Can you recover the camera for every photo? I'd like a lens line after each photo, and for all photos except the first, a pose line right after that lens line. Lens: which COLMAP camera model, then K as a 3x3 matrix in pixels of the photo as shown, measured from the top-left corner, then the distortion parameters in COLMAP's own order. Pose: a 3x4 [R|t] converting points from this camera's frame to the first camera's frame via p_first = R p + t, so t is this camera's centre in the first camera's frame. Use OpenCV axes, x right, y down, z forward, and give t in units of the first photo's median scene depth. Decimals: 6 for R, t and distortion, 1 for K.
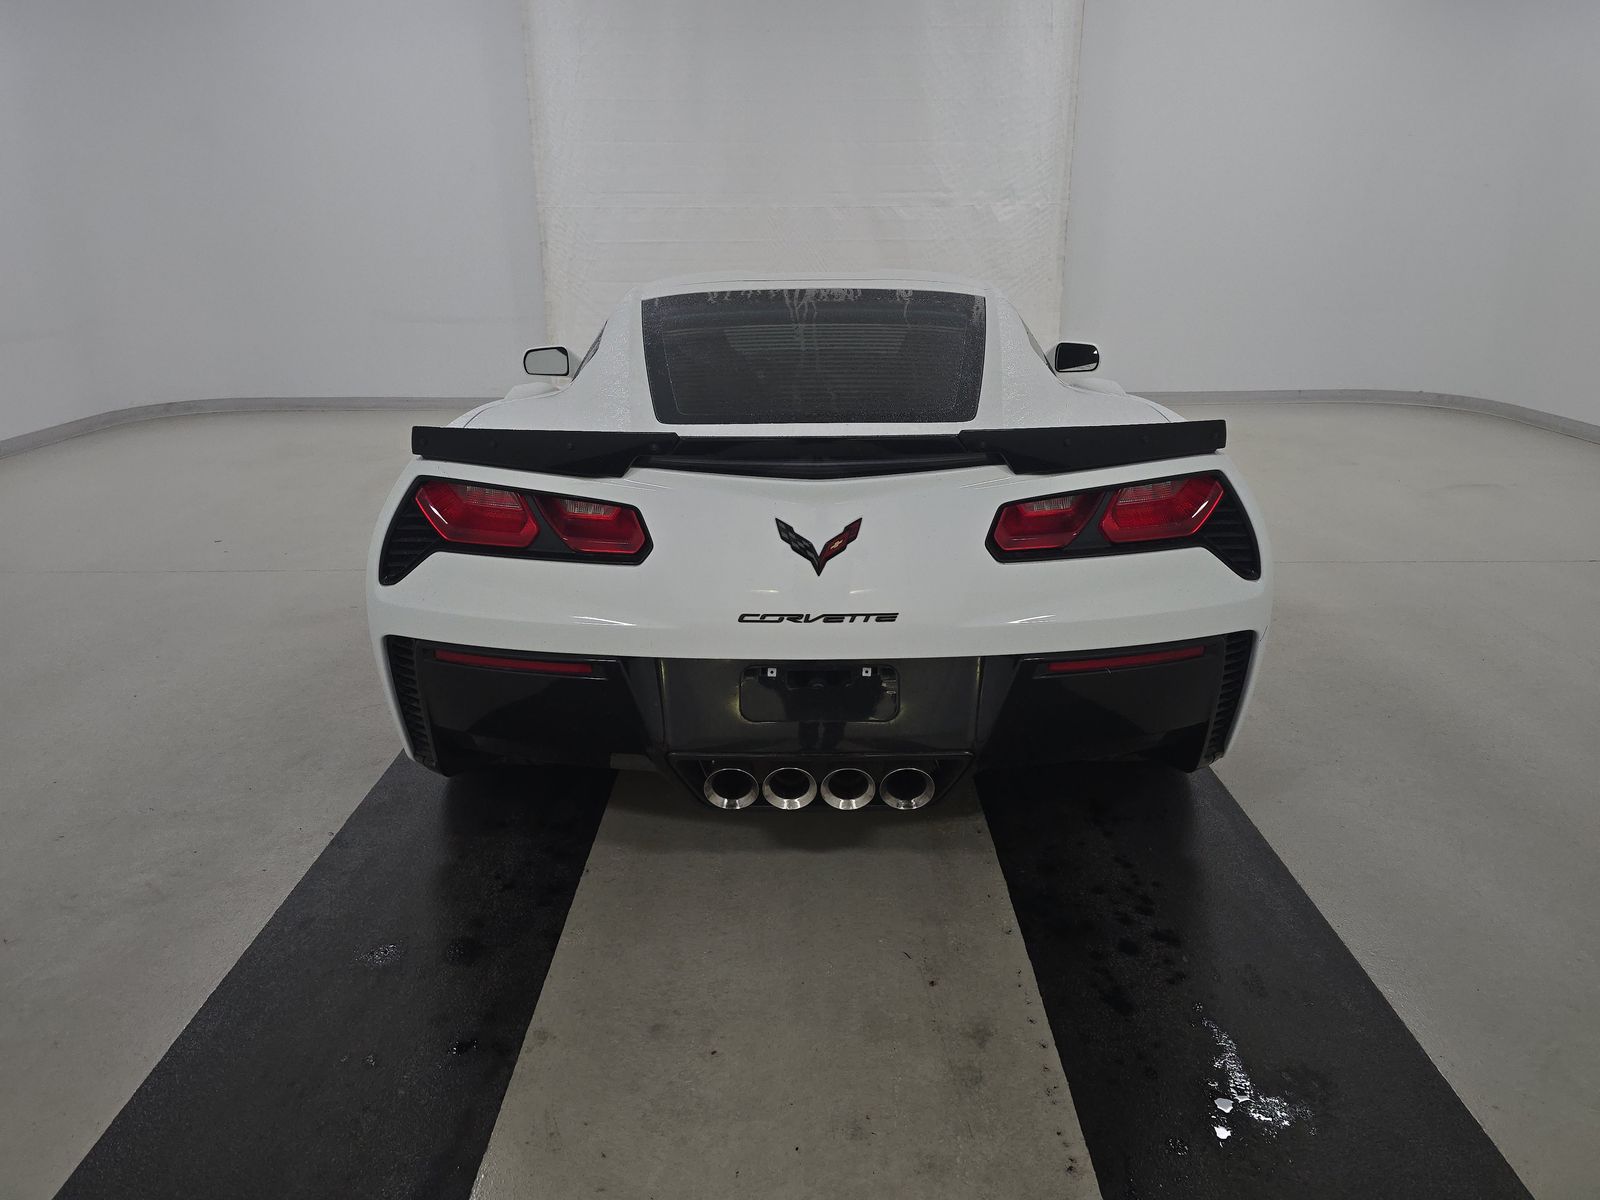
lens RADIAL K [[1066.0, 0, 800.0], [0, 1066.0, 600.0], [0, 0, 1]] dist [0.067132, -0.064517]
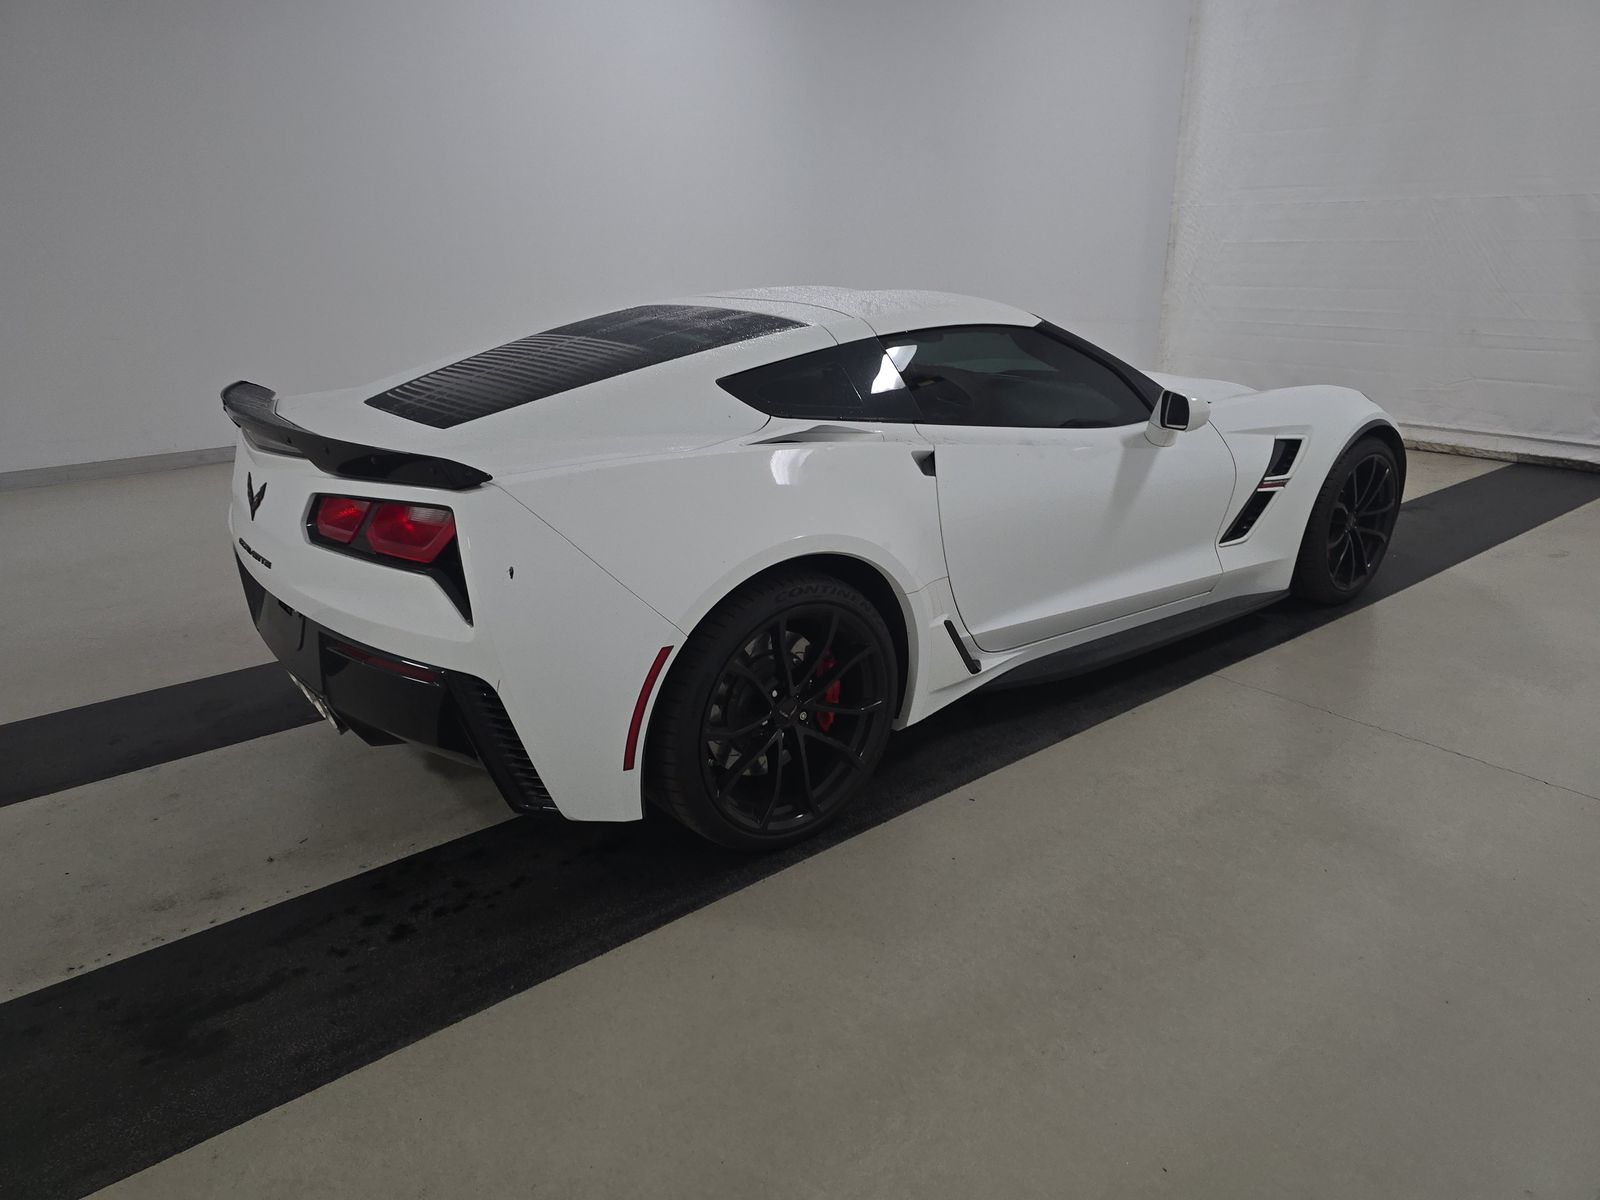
lens RADIAL K [[1066.0, 0, 800.0], [0, 1066.0, 600.0], [0, 0, 1]] dist [0.067132, -0.064517]
pose [[0.629785, 0.248297, -0.736016, 0.345201], [-0.242100, 0.963081, 0.117740, -0.059260], [0.738077, 0.104039, 0.666647, 0.147048]]
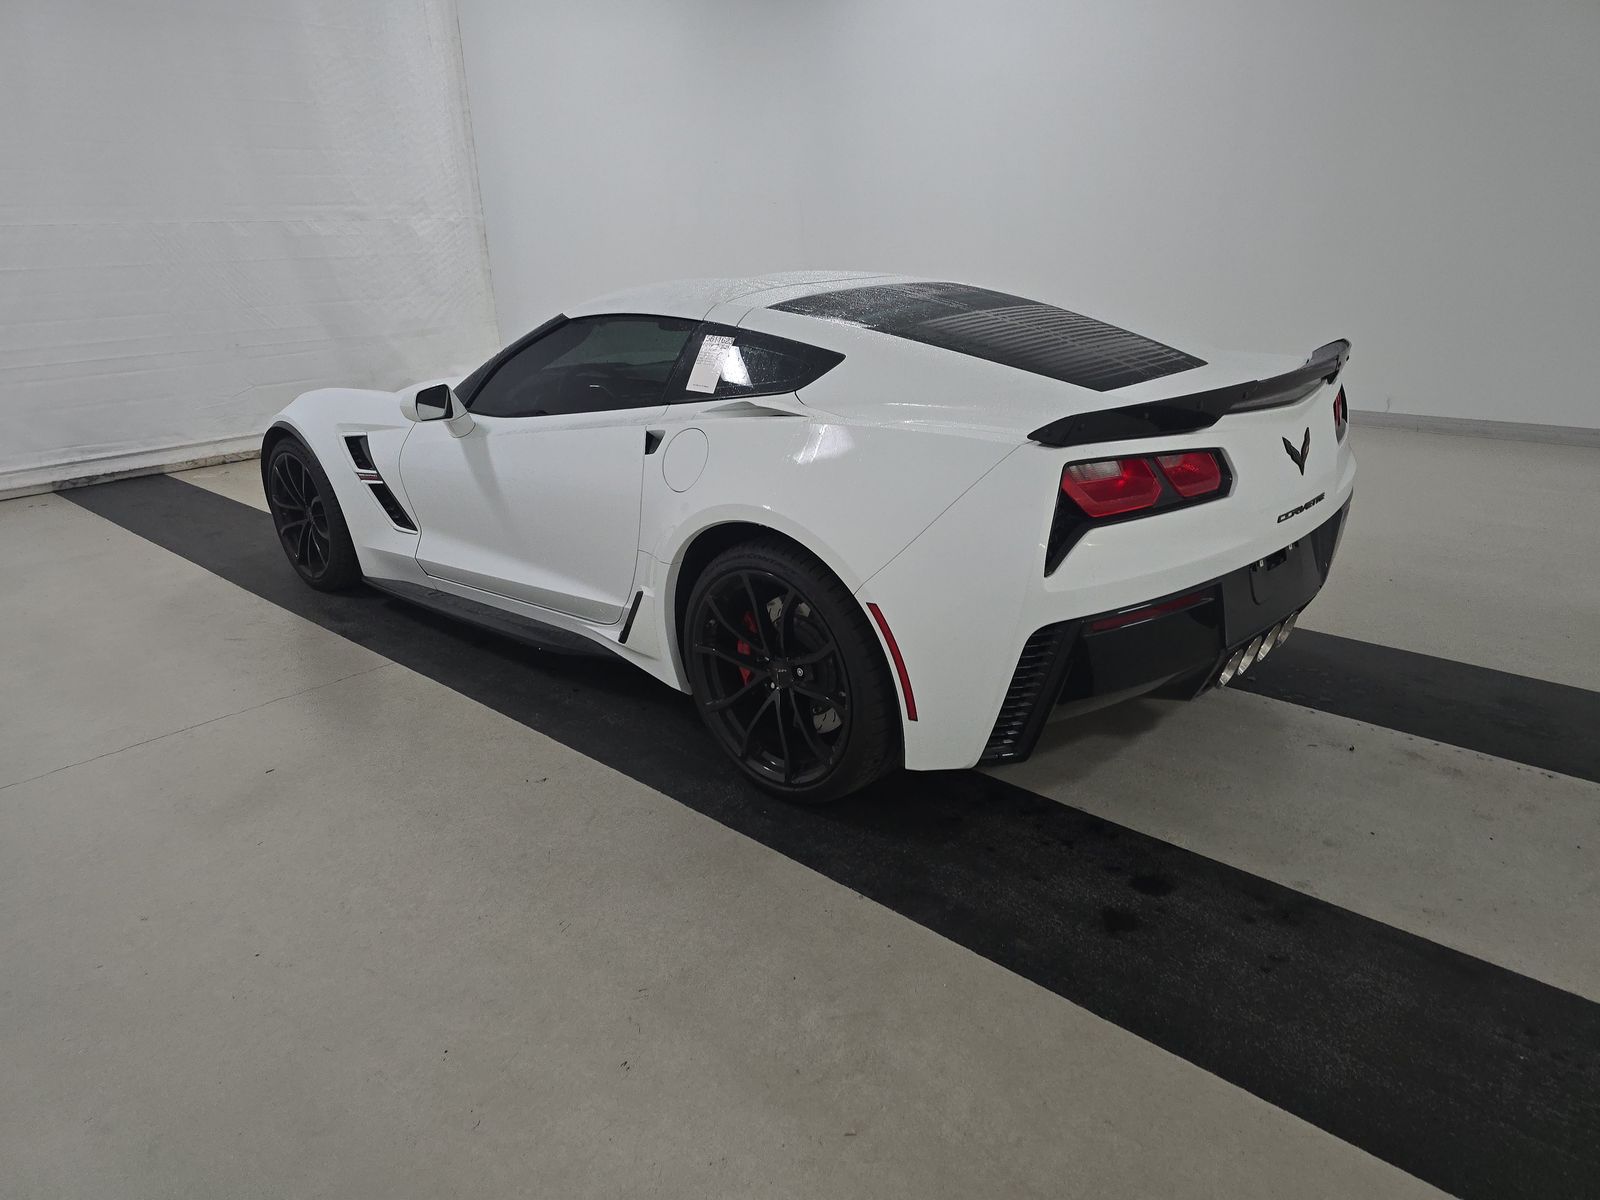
lens RADIAL K [[1066.0, 0, 800.0], [0, 1066.0, 600.0], [0, 0, 1]] dist [0.067132, -0.064517]
pose [[0.687708, -0.253899, 0.680142, -0.321757], [0.265042, 0.959992, 0.090376, -0.037847], [-0.675878, 0.118114, 0.727488, 0.110431]]
